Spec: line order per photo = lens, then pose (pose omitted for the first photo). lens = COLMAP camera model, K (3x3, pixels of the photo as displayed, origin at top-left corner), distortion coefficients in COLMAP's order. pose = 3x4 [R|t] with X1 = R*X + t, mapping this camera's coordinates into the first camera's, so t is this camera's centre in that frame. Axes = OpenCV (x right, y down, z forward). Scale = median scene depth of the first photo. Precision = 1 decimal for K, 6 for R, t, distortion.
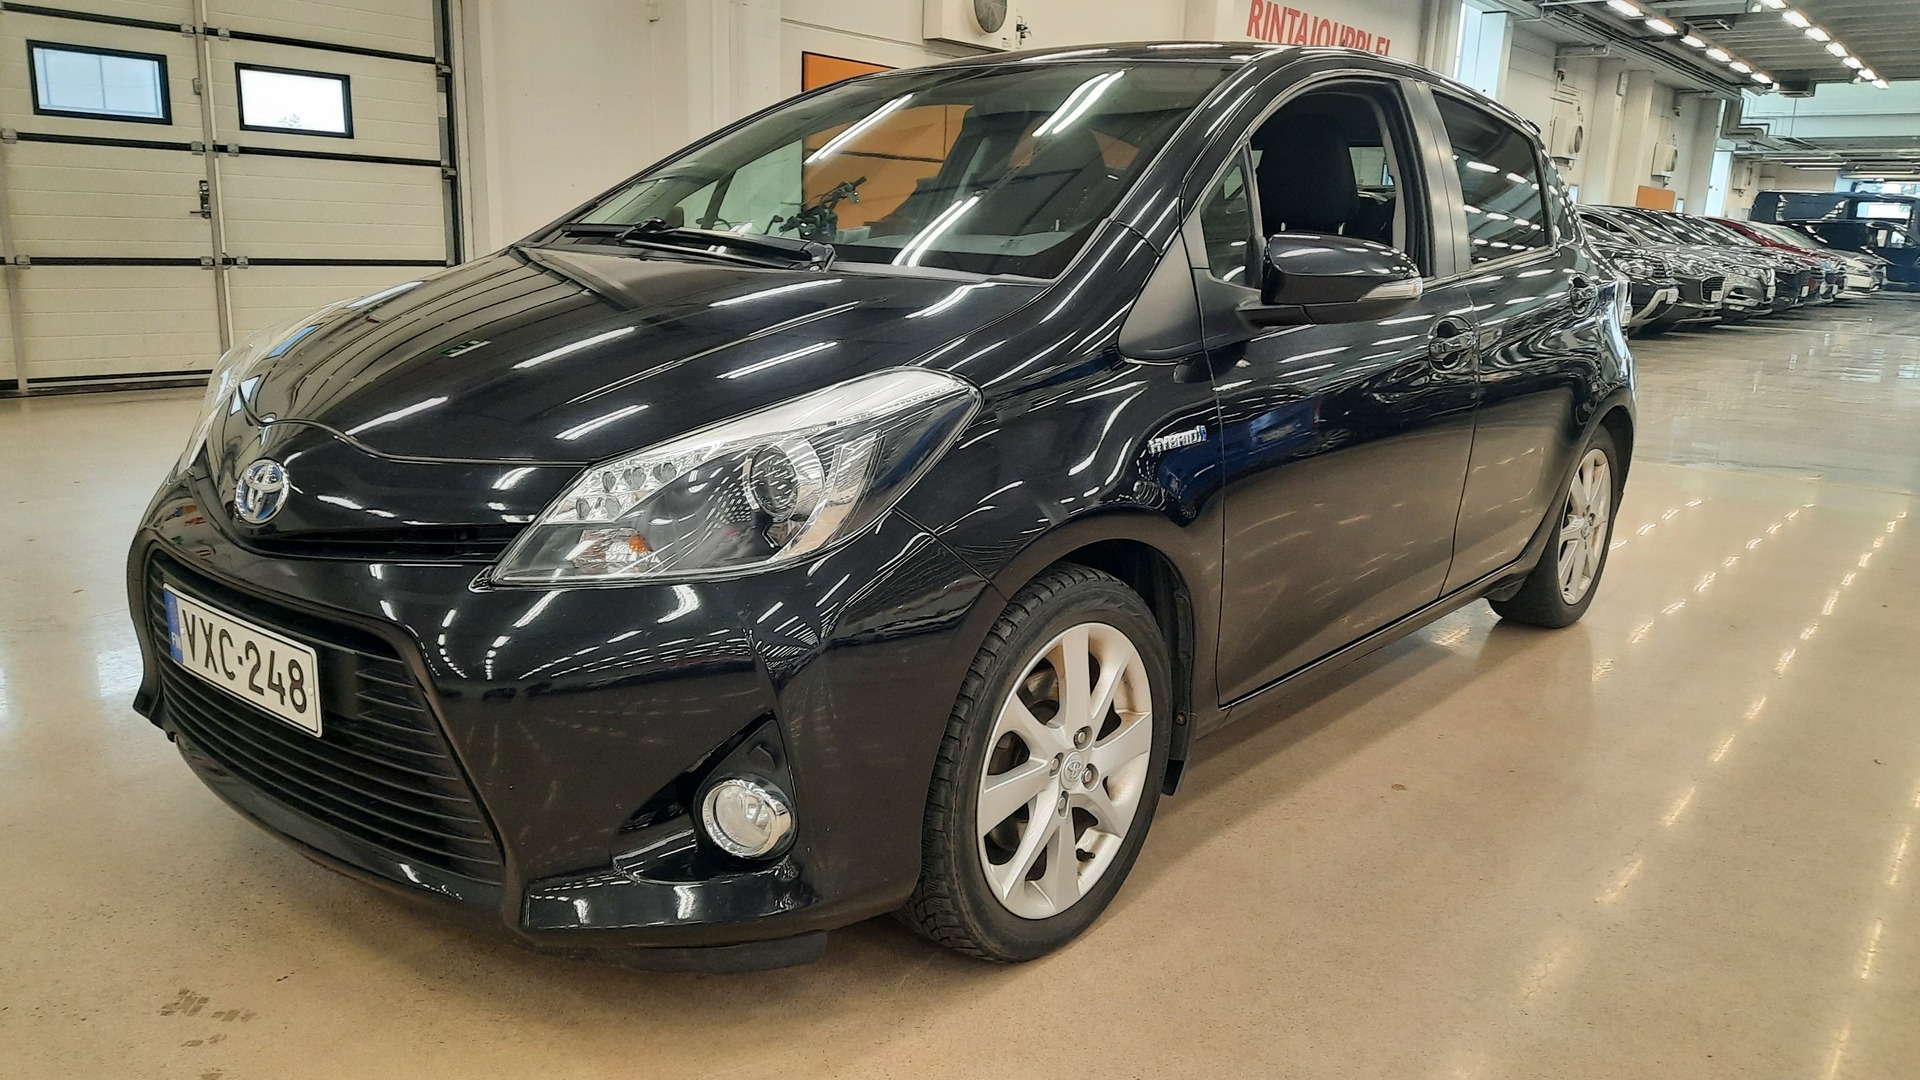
lens RADIAL K [[1365.1, 0, 970.3], [0, 1365.1, 538.1], [0, 0, 1]] dist [0.095936, -0.106879]
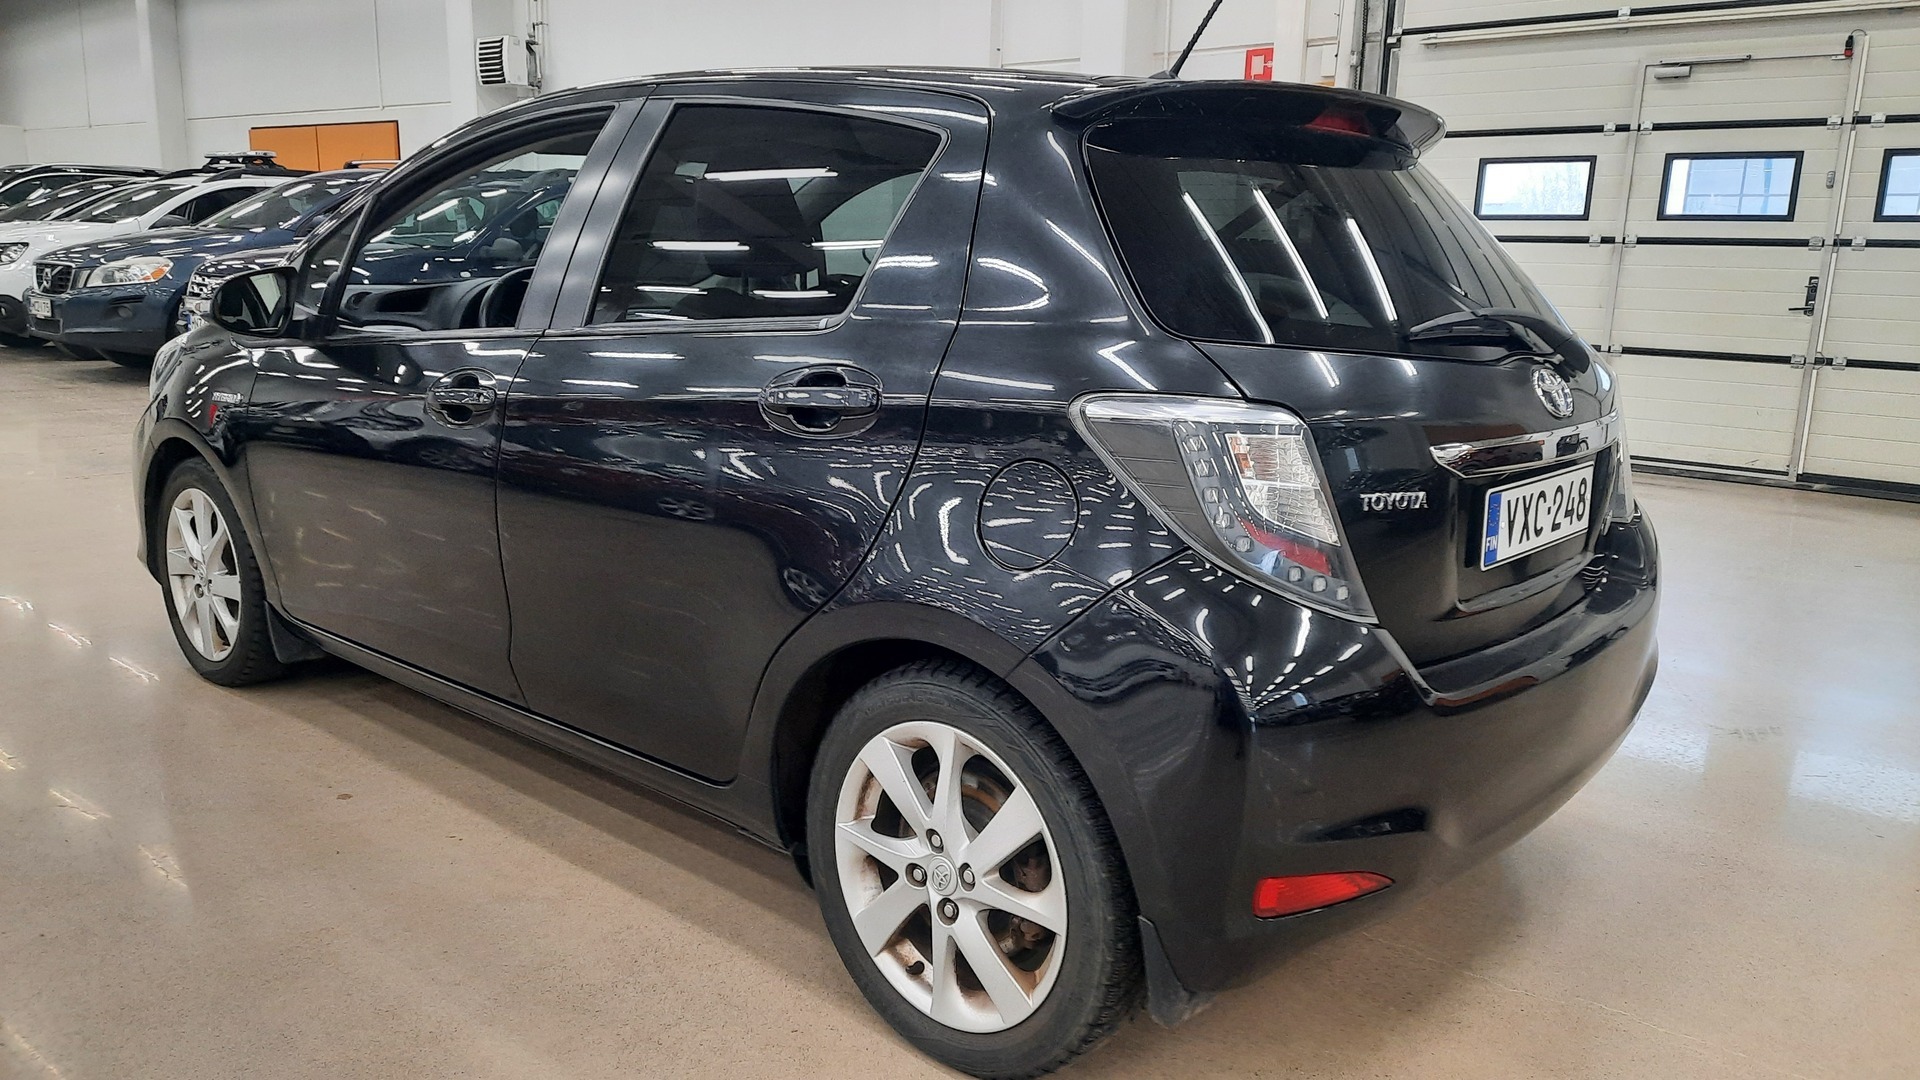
lens RADIAL K [[1365.1, 0, 970.3], [0, 1365.1, 538.1], [0, 0, 1]] dist [0.095936, -0.106879]
pose [[-0.023311, 0.164606, -0.986084, 0.454266], [-0.248334, 0.954483, 0.165202, -0.103572], [0.968394, 0.248729, 0.018628, 0.484839]]
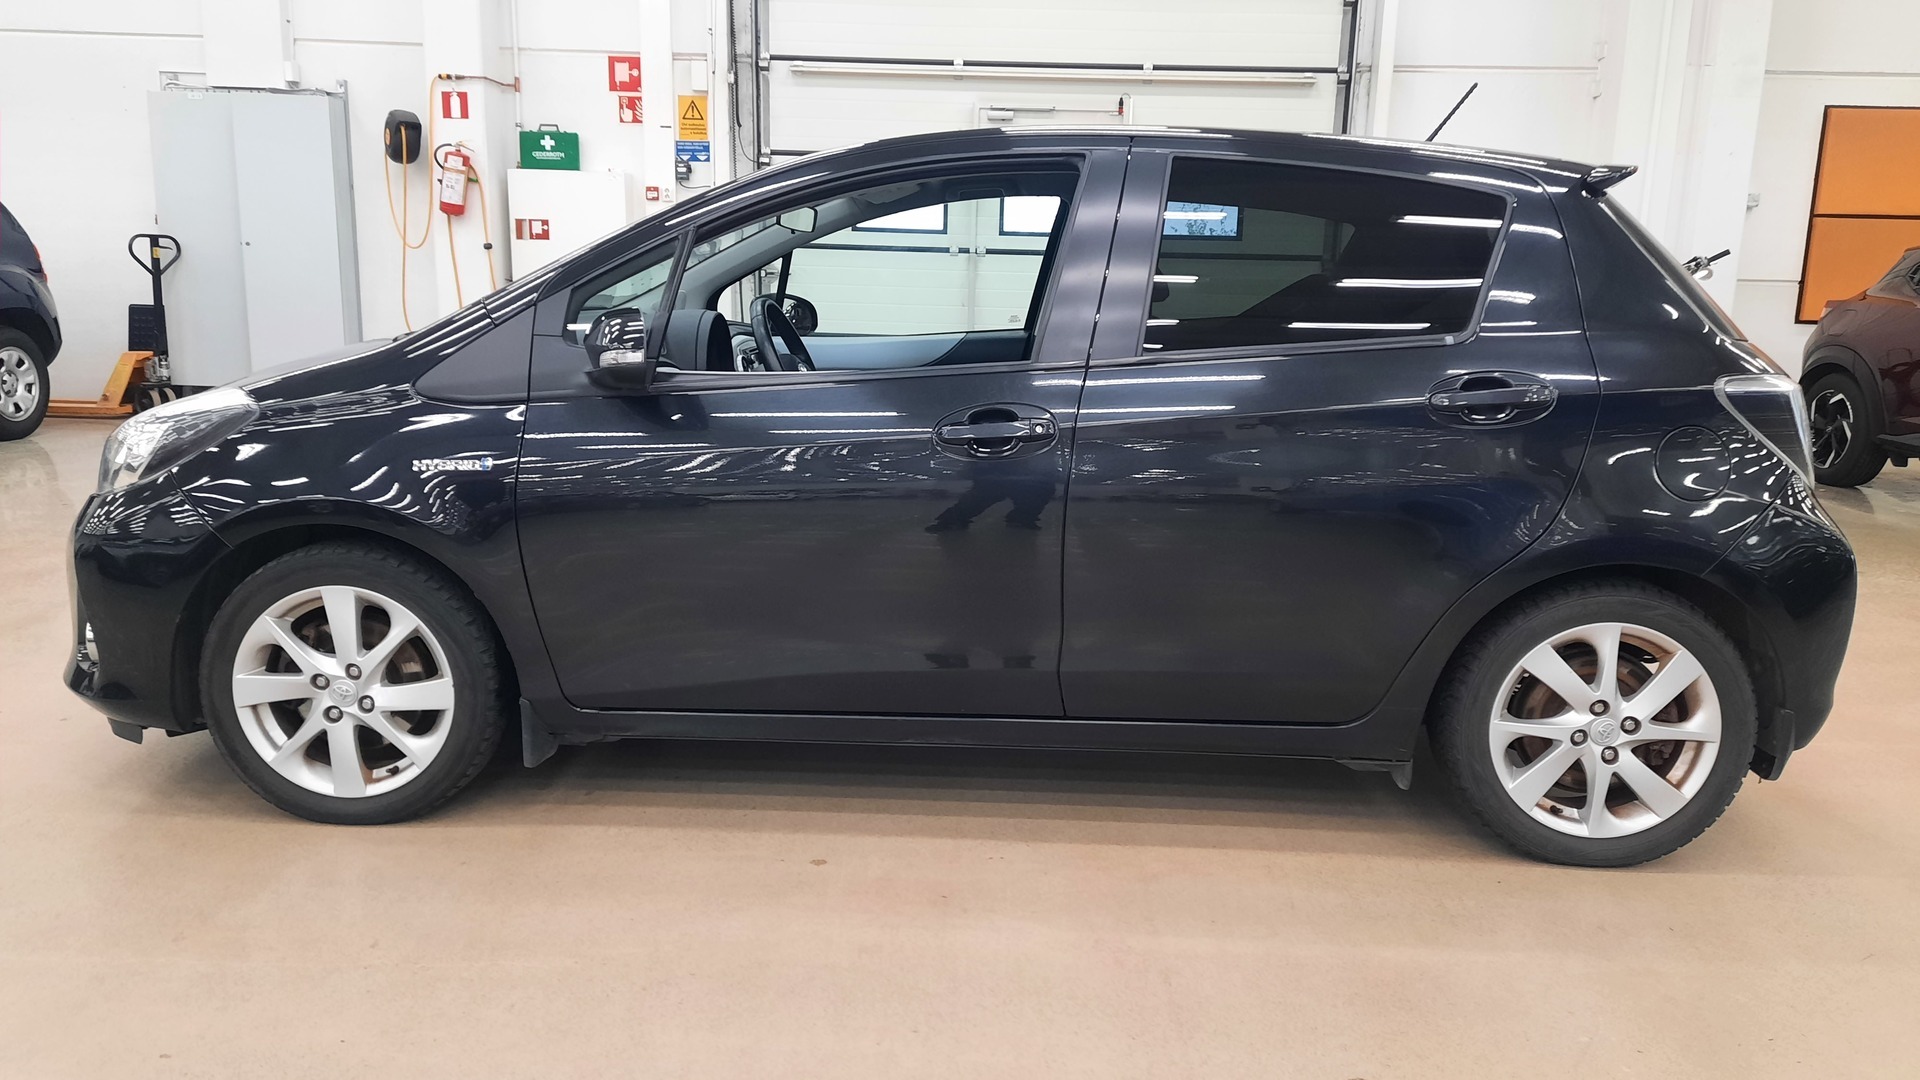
lens RADIAL K [[1365.1, 0, 970.3], [0, 1365.1, 538.1], [0, 0, 1]] dist [0.095936, -0.106879]
pose [[0.614335, 0.126553, -0.778830, 0.387961], [-0.175288, 0.984279, 0.021670, -0.031081], [0.769329, 0.123206, 0.626860, 0.153604]]
